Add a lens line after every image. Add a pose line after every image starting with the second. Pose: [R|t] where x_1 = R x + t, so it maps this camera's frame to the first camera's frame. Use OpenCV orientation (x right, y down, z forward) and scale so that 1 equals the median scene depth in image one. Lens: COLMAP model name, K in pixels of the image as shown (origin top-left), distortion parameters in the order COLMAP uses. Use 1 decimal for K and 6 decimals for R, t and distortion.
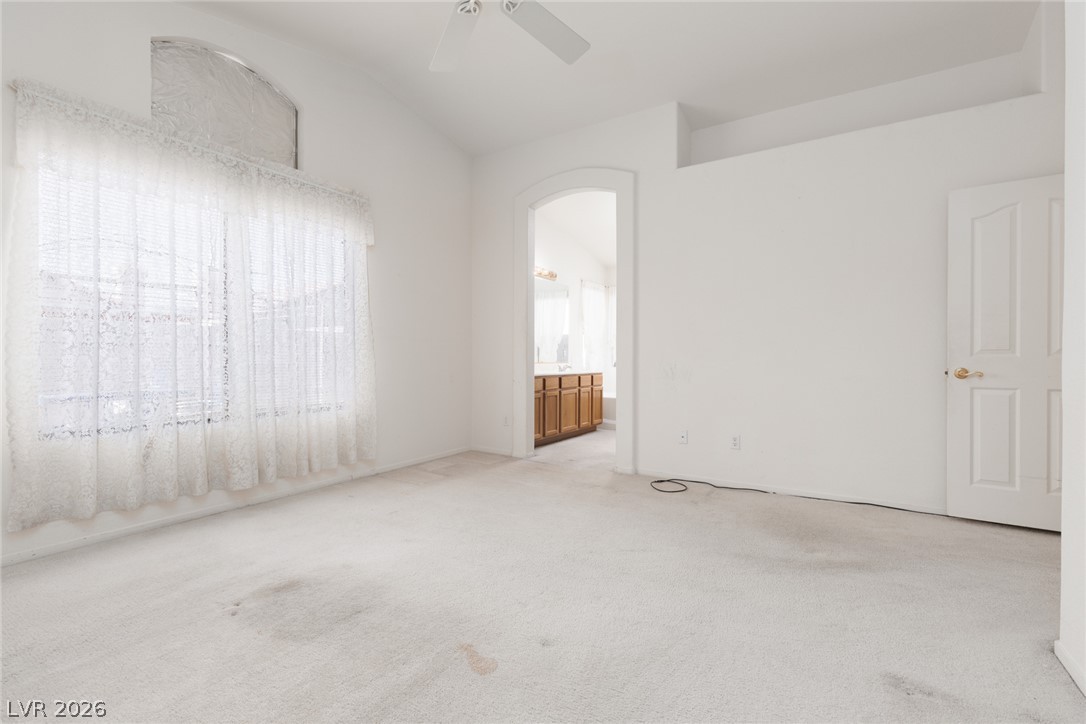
lens RADIAL K [[483.3, 0, 543.4], [0, 483.3, 365.1], [0, 0, 1]] dist [0.003849, -0.000511]
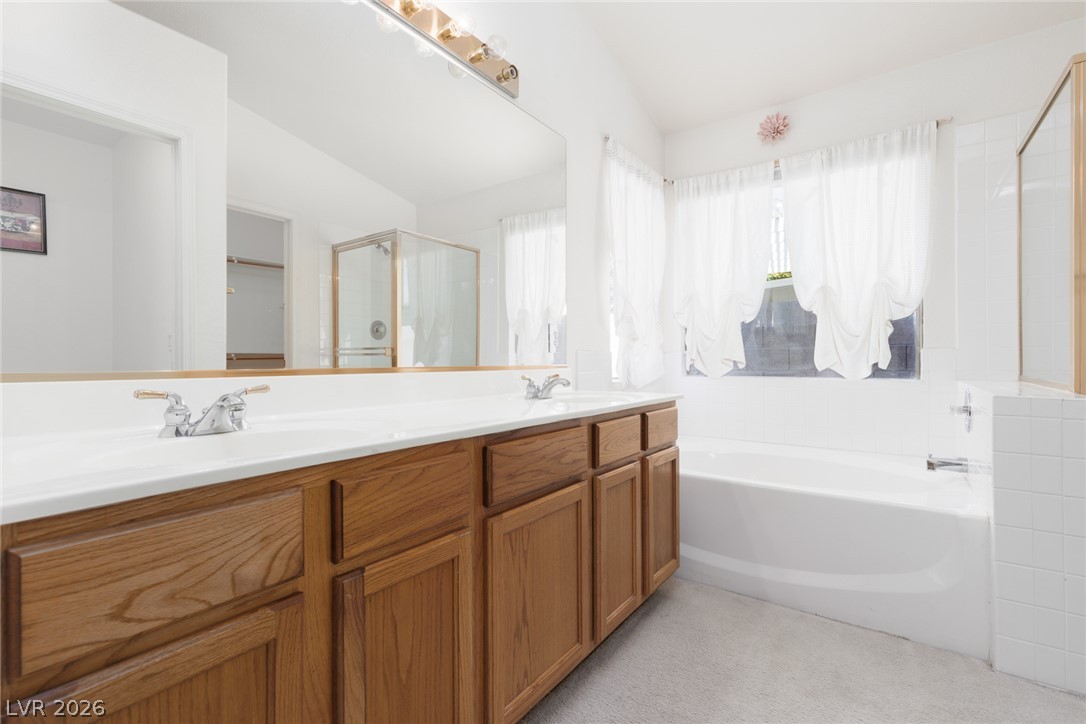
lens RADIAL K [[483.3, 0, 542.7], [0, 483.3, 360.8], [0, 0, 1]] dist [0.003849, -0.000511]
pose [[0.997757, -0.008773, -0.066368, 0.061851], [0.007940, 0.999887, -0.012802, -0.005797], [0.066473, 0.012246, 0.997713, 0.717001]]
